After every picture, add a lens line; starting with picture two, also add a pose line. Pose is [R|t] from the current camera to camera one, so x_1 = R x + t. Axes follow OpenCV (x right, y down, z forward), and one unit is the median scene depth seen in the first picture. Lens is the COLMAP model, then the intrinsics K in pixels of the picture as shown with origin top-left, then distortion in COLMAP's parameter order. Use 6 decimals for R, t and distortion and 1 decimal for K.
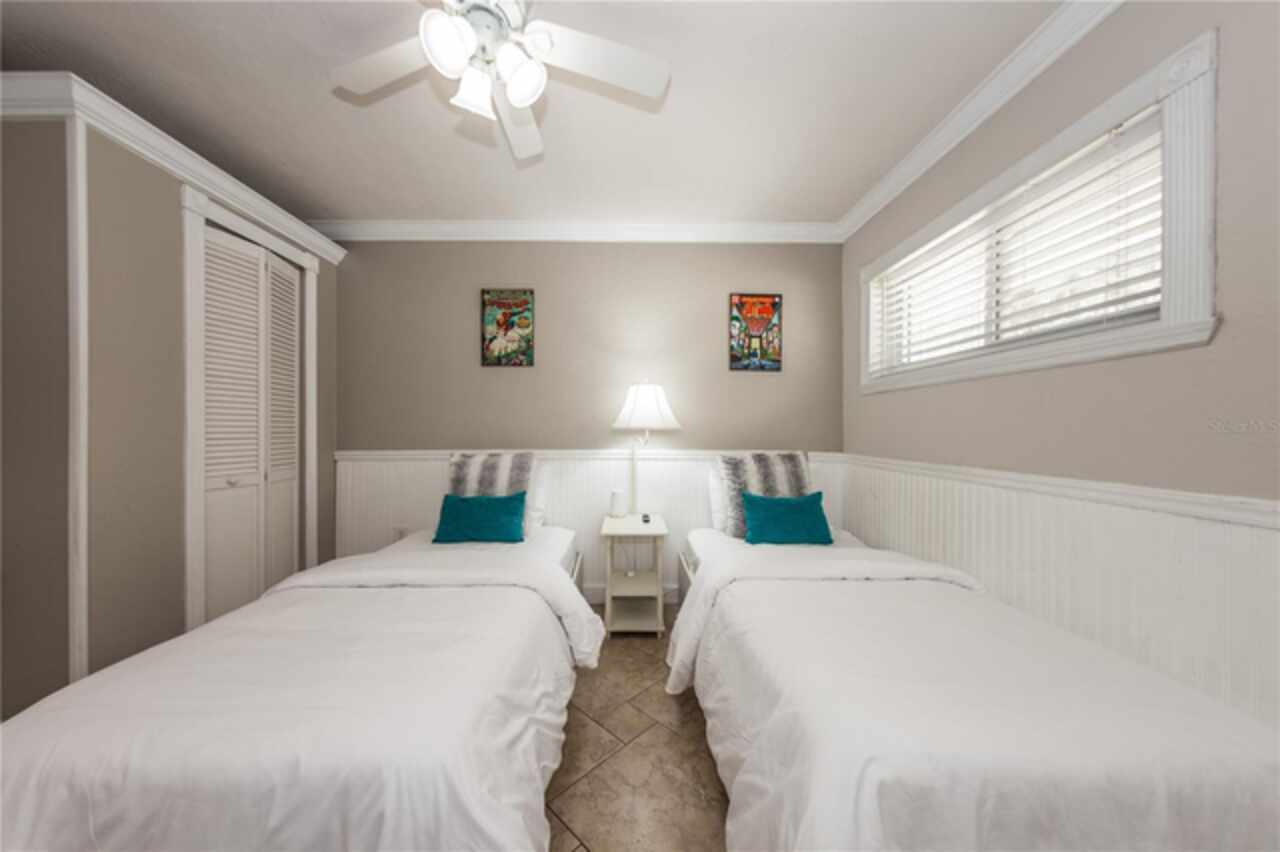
lens RADIAL K [[445.4, 0, 643.2], [0, 445.4, 428.9], [0, 0, 1]] dist [-0.000009, -0.000050]
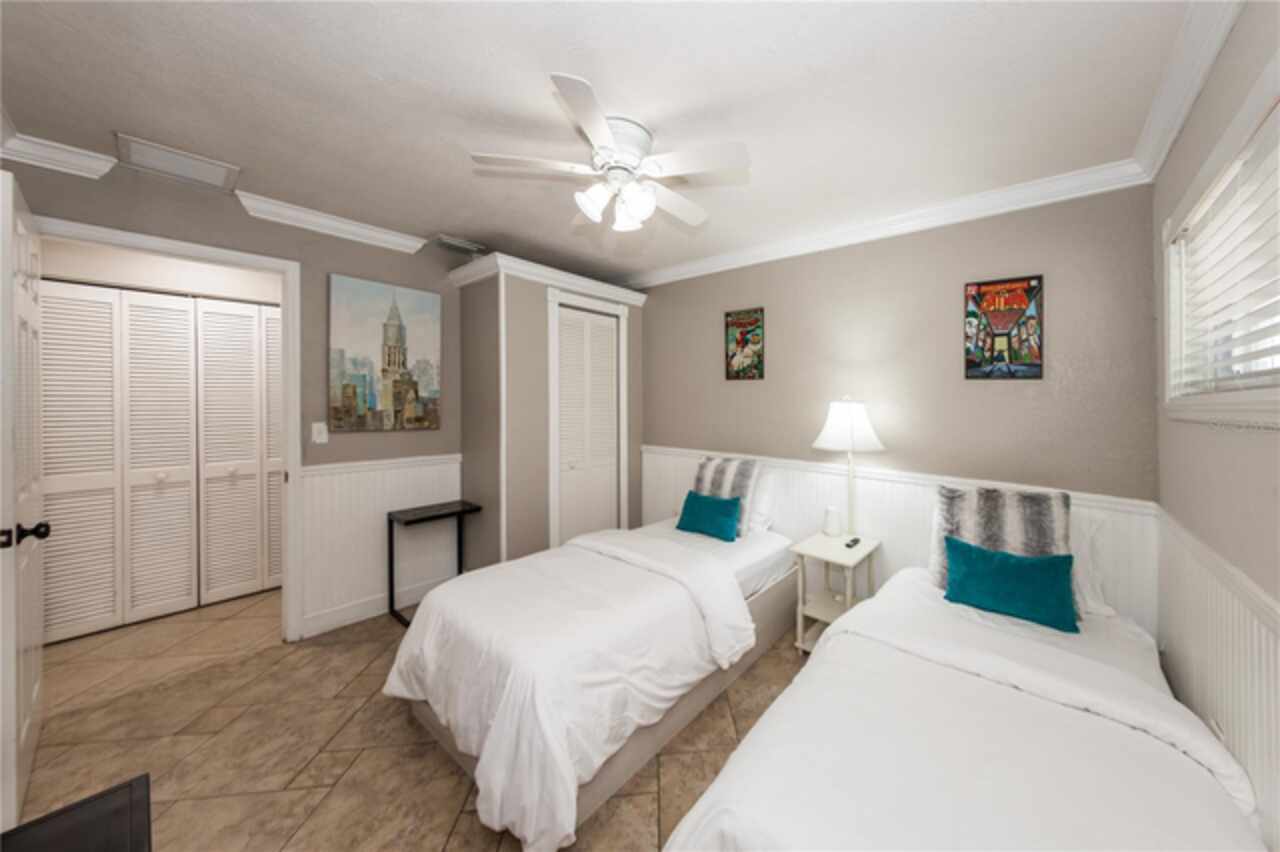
lens RADIAL K [[445.4, 0, 633.2], [0, 445.4, 408.9], [0, 0, 1]] dist [-0.000009, -0.000050]
pose [[0.734274, -0.008704, -0.678798, 0.301086], [0.005323, 0.999961, -0.007064, -0.075492], [0.678833, 0.001574, 0.734291, -0.001171]]
